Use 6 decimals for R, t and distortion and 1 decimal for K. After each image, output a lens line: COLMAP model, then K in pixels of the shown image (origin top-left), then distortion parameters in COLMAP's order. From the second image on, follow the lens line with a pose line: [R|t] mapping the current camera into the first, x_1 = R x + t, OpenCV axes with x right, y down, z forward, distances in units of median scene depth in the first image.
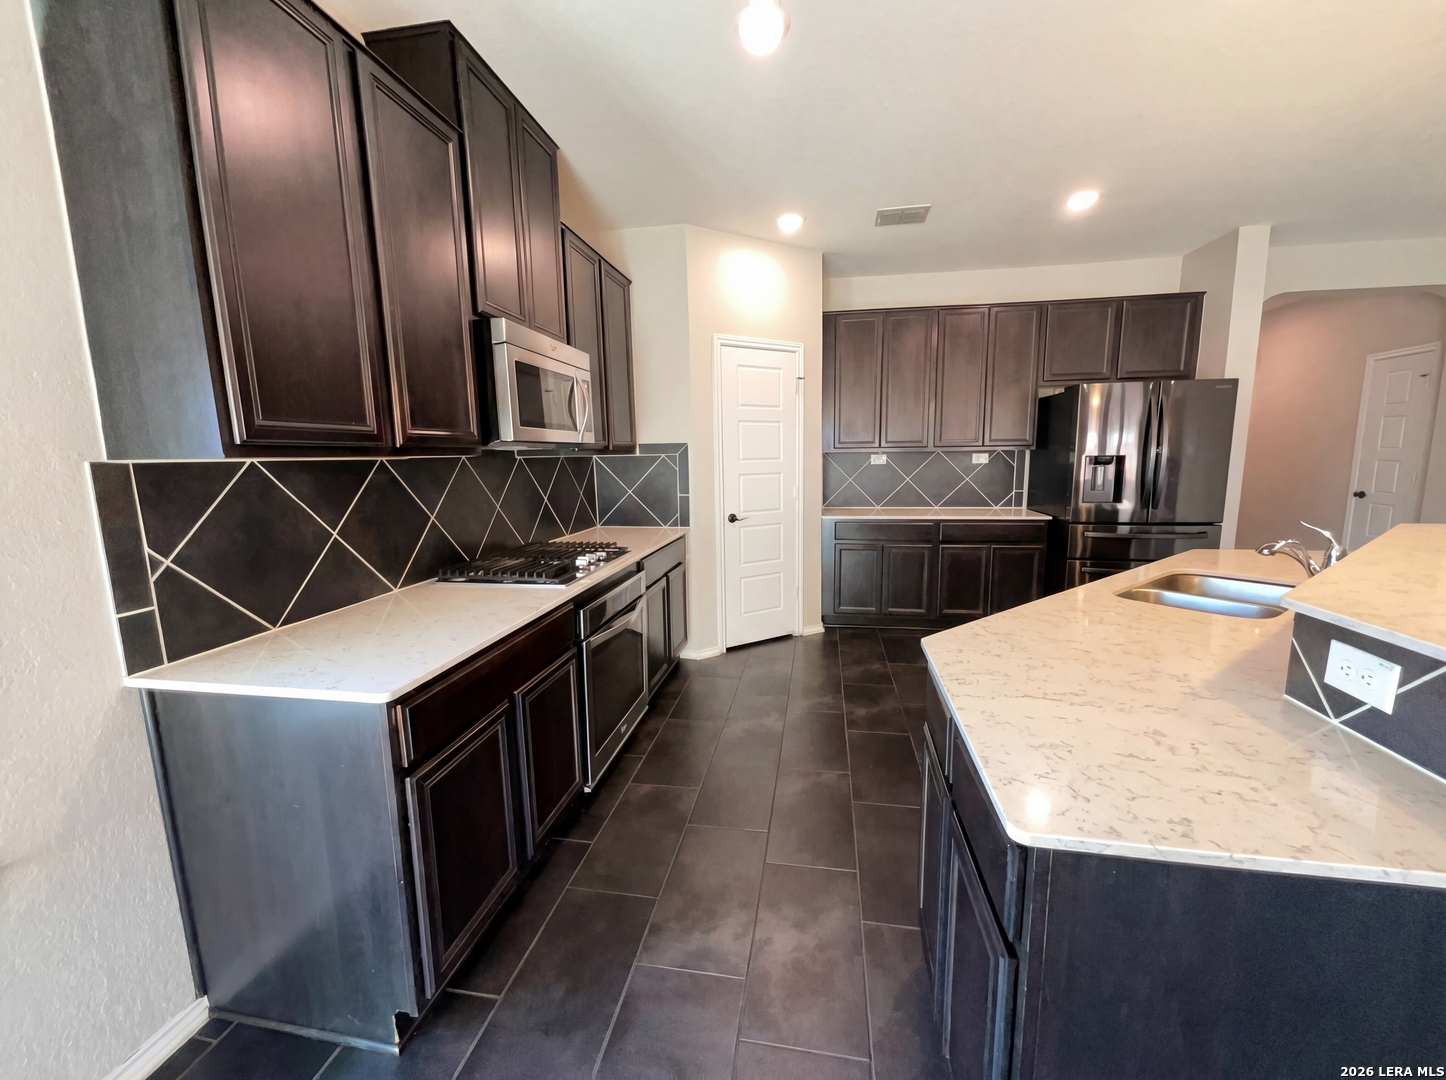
lens RADIAL K [[576.2, 0, 724.8], [0, 576.2, 543.4], [0, 0, 1]] dist [0.006979, 0.000399]
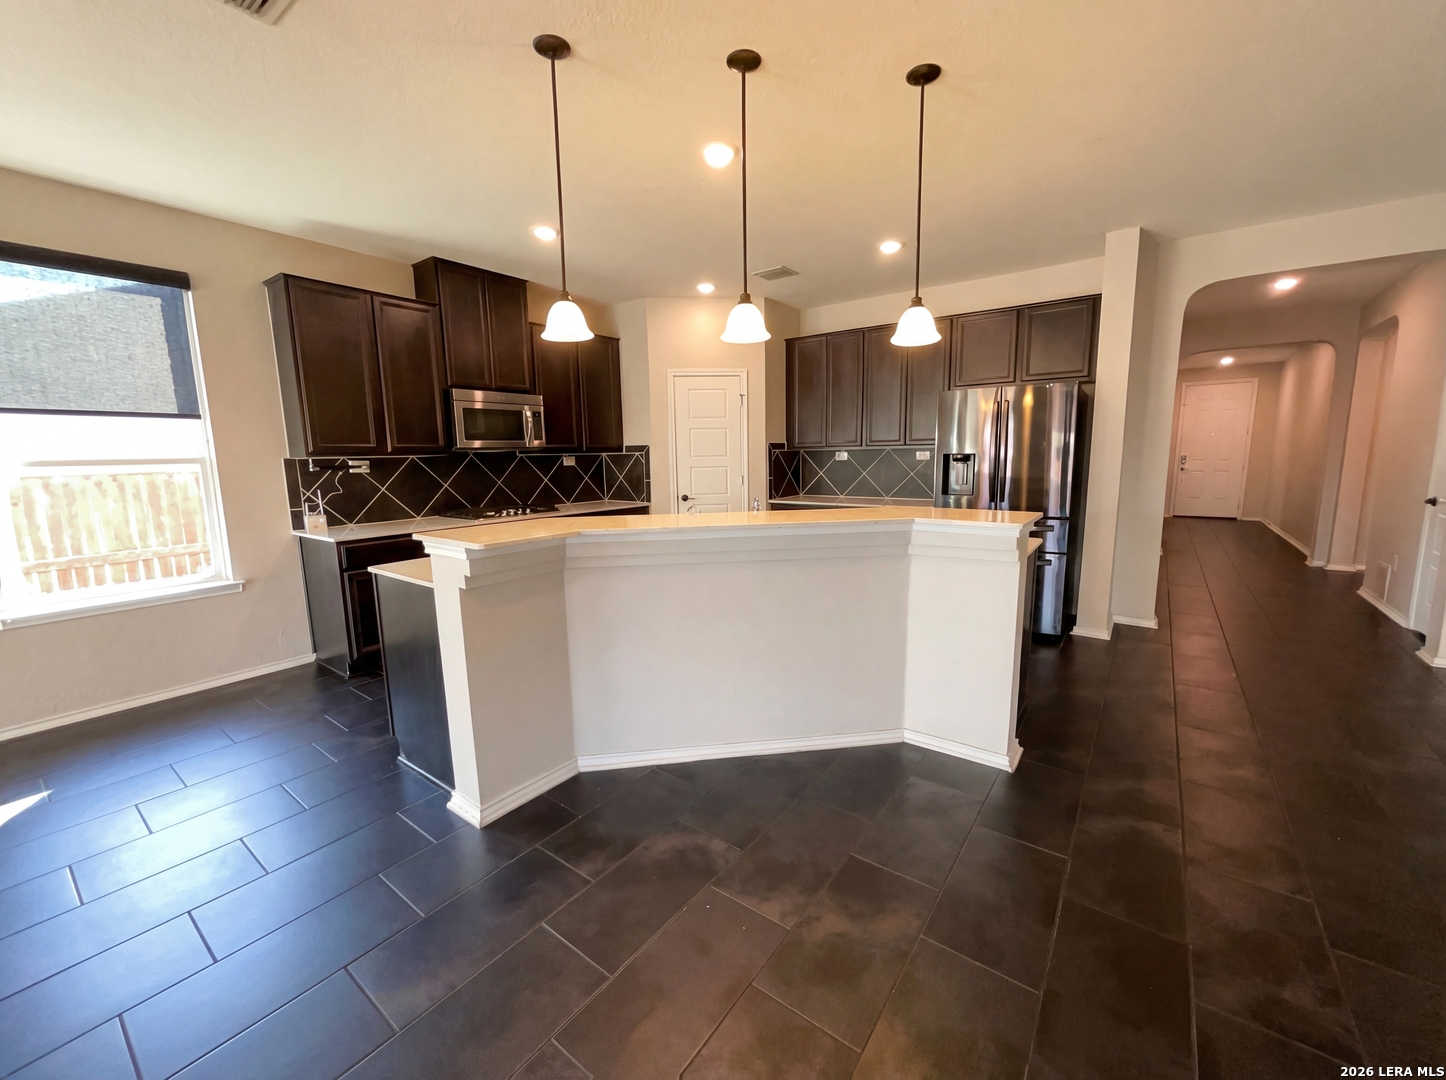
lens RADIAL K [[576.2, 0, 720.1], [0, 576.2, 541.3], [0, 0, 1]] dist [0.006979, 0.000399]
pose [[0.890112, 0.069779, -0.450368, 0.768623], [-0.066295, 0.997523, 0.023527, 0.023395], [0.450894, 0.008915, 0.892533, -0.223120]]
